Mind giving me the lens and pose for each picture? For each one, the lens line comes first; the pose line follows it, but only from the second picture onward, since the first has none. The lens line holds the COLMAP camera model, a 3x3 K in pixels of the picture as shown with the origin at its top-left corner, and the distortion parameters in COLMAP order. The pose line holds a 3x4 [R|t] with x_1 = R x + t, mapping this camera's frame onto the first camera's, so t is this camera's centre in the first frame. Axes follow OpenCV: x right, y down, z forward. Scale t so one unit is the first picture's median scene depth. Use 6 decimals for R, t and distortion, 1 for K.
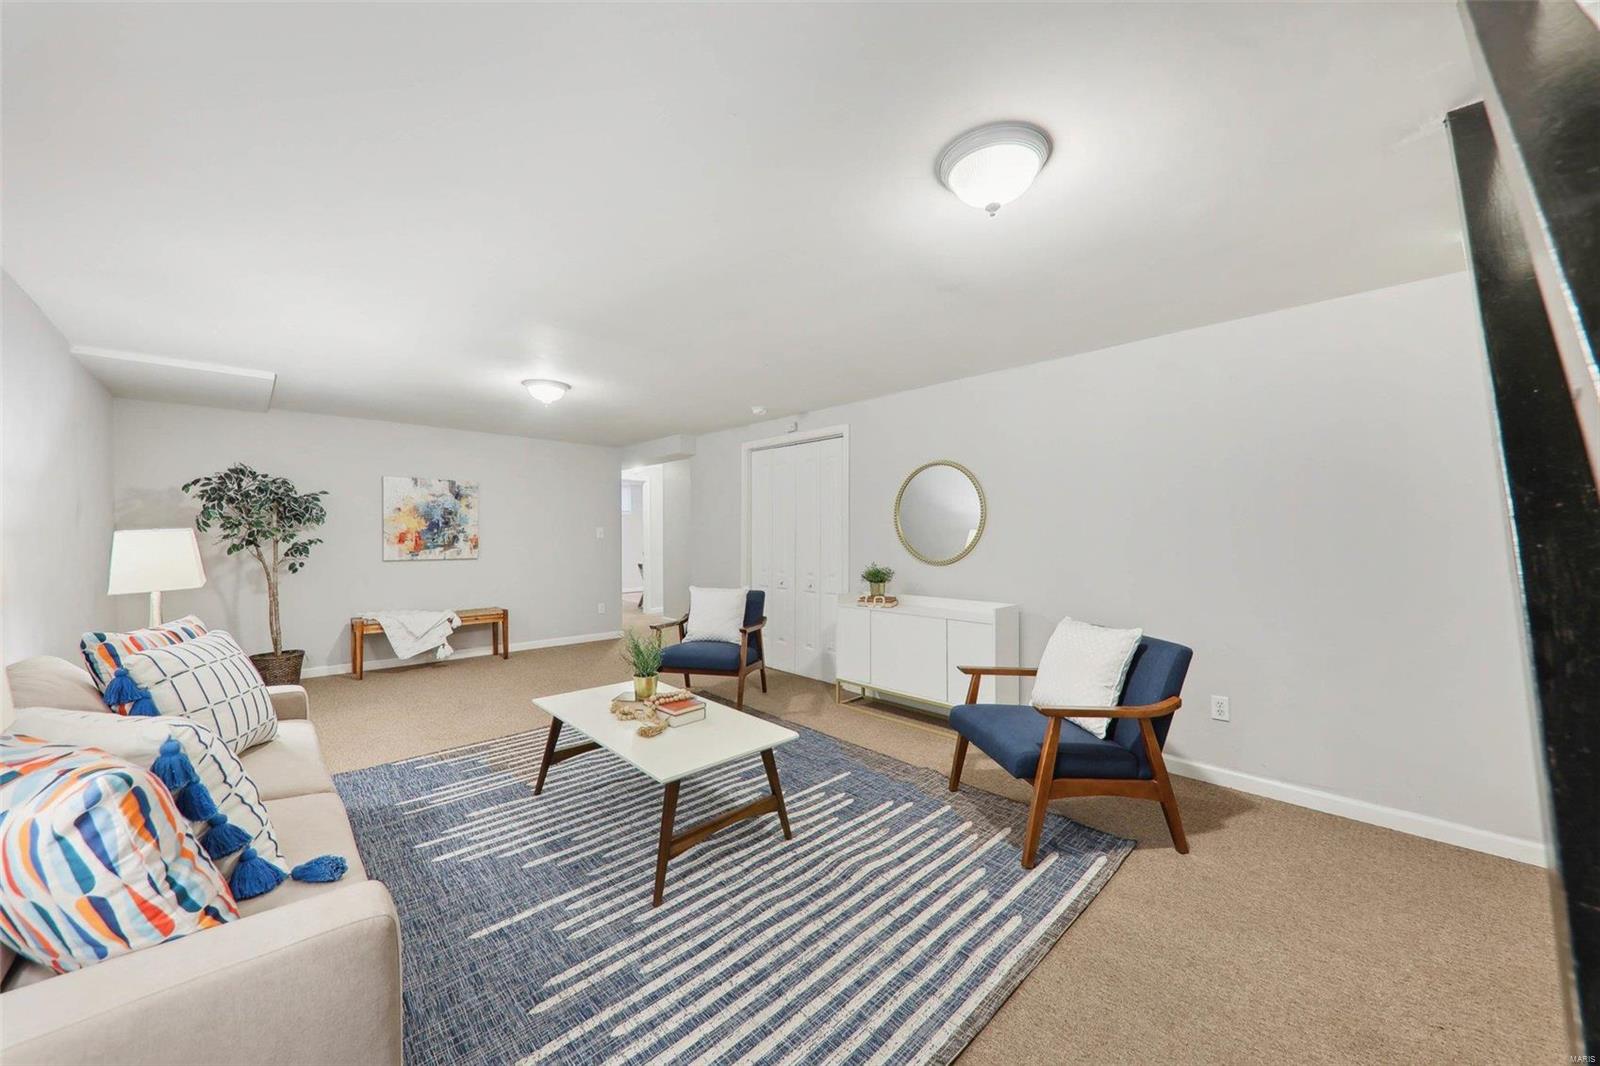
lens RADIAL K [[573.2, 0, 799.6], [0, 573.2, 539.7], [0, 0, 1]] dist [0.013036, -0.013485]
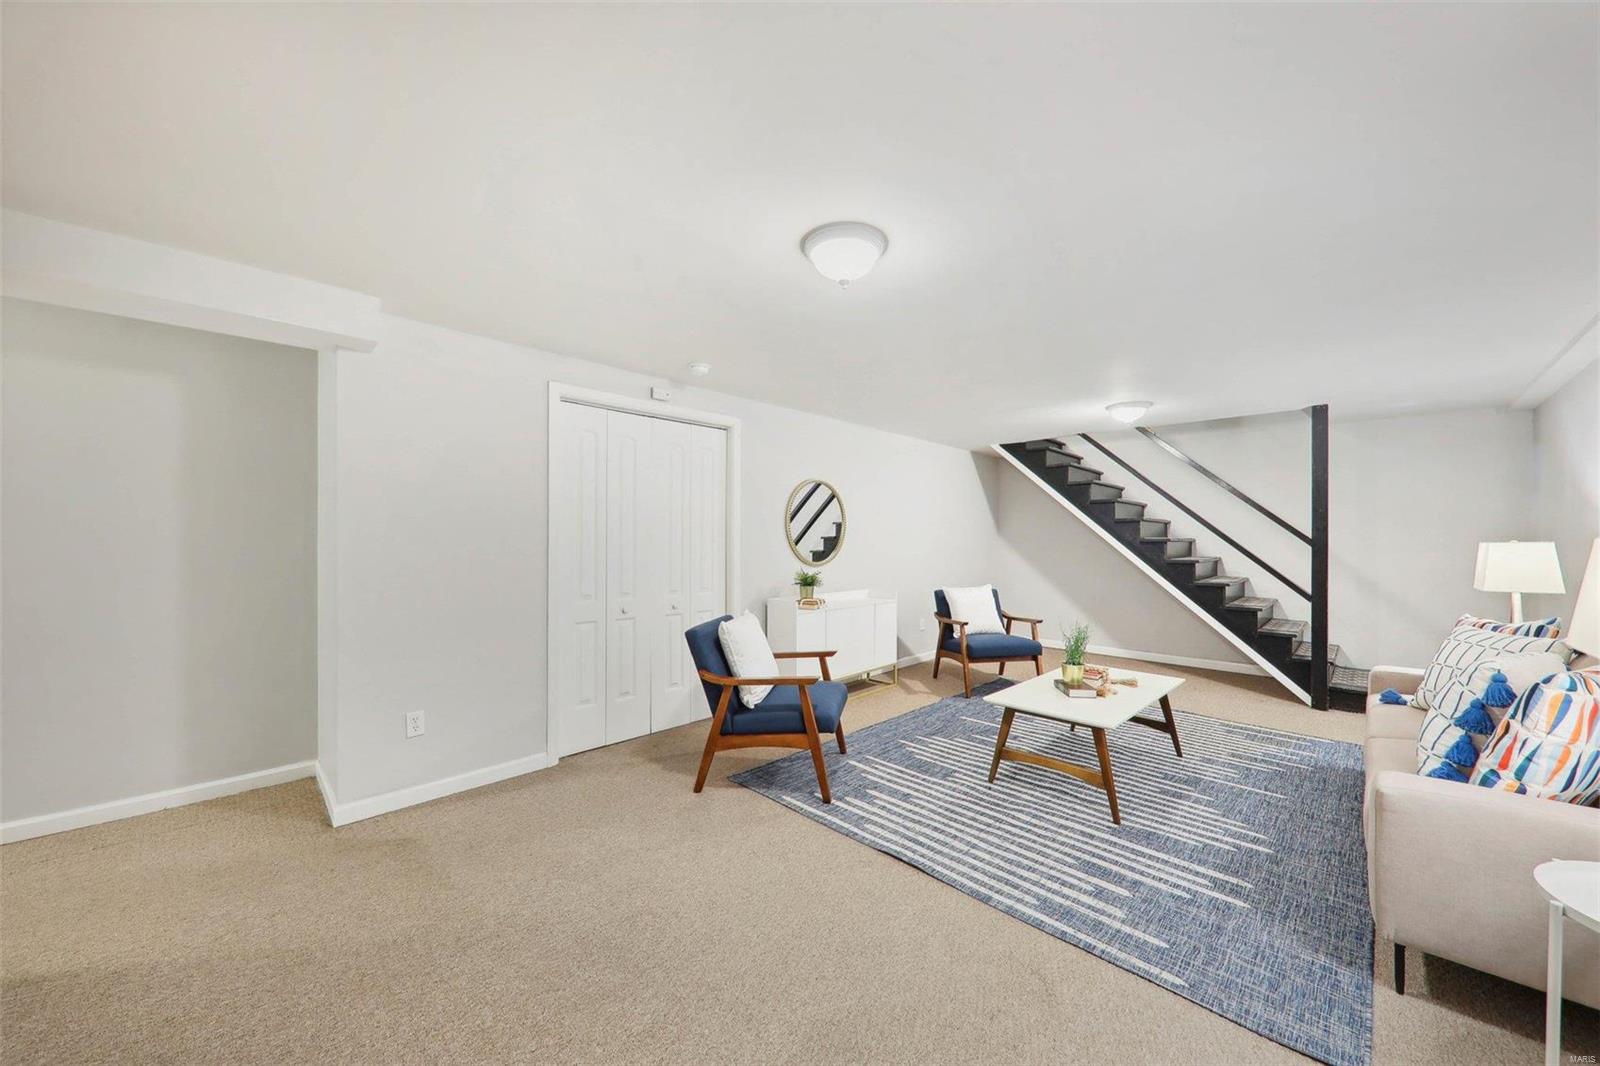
lens RADIAL K [[573.2, 0, 799.6], [0, 573.2, 539.7], [0, 0, 1]] dist [0.013036, -0.013485]
pose [[-0.022705, -0.000099, 0.999742, -1.160595], [0.003877, 0.999992, 0.000187, -0.014834], [-0.999735, 0.003880, -0.022704, 1.294941]]
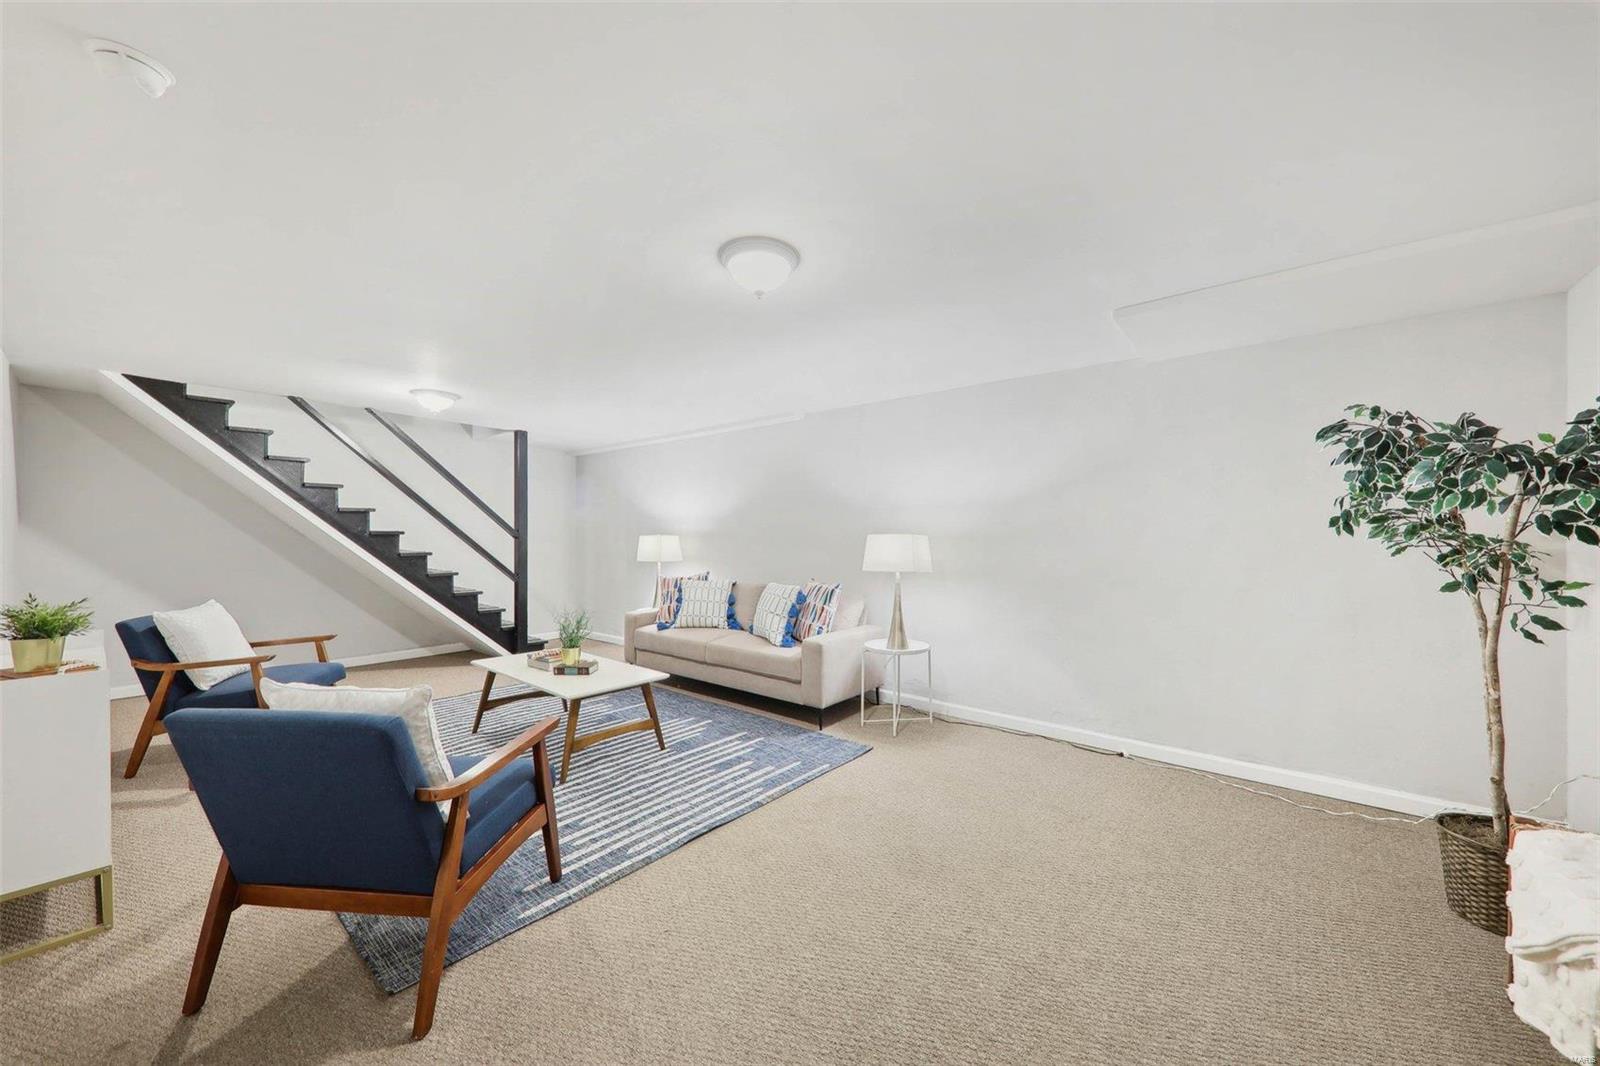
lens RADIAL K [[571.8, 0, 821.8], [0, 571.8, 537.9], [0, 0, 1]] dist [0.000154, -0.009587]
pose [[-0.989868, -0.006244, -0.141854, -0.520994], [-0.007360, 0.999946, 0.007346, -0.015079], [0.141801, 0.008316, -0.989860, 1.898334]]
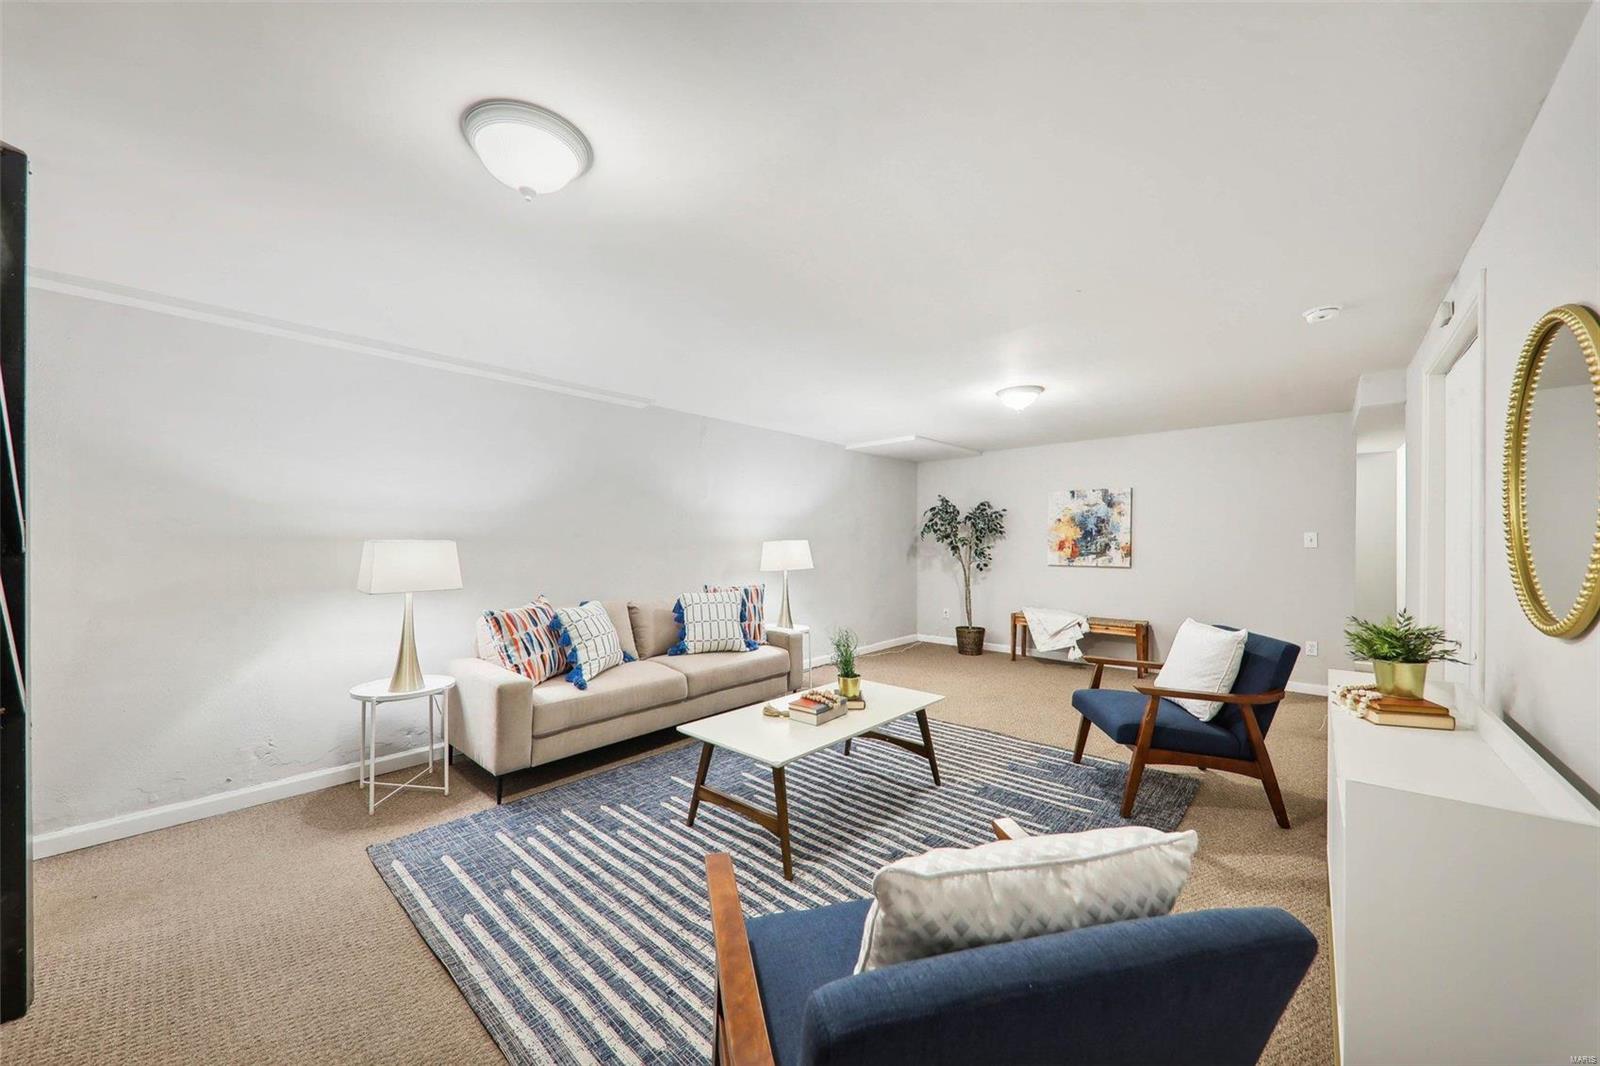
lens RADIAL K [[573.2, 0, 799.6], [0, 573.2, 539.7], [0, 0, 1]] dist [0.013036, -0.013485]
pose [[0.069373, -0.005161, -0.997577, 0.638971], [-0.008085, 0.999951, -0.005736, -0.006280], [0.997558, 0.008463, 0.069328, 0.683257]]
